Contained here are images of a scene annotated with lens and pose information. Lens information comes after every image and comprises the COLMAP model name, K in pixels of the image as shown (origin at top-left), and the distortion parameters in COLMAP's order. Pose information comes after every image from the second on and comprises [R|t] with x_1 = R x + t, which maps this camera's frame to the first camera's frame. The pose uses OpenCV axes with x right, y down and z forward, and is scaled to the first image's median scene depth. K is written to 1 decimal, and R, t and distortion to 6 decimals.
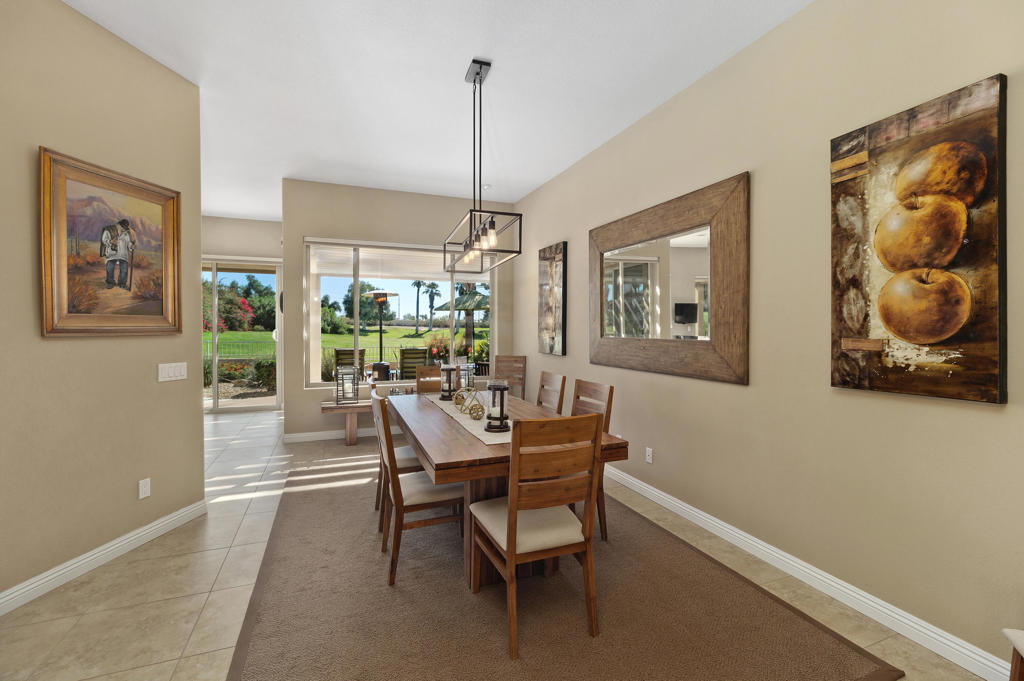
lens RADIAL K [[455.0, 0, 512.4], [0, 455.0, 334.4], [0, 0, 1]] dist [-0.000442, -0.000033]
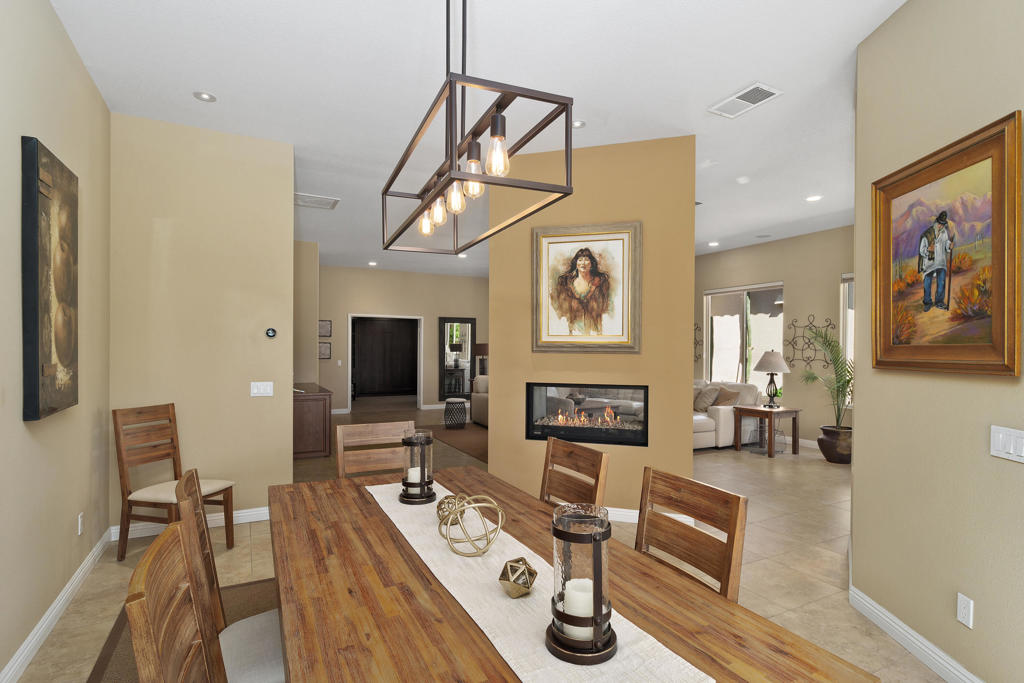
lens RADIAL K [[528.6, 0, 512.6], [0, 528.6, 347.6], [0, 0, 1]] dist [-0.004144, -0.000495]
pose [[-0.995807, -0.008798, -0.091054, -0.101332], [-0.010182, 0.999839, 0.014742, -0.043683], [0.090909, 0.015607, -0.995737, 1.802784]]
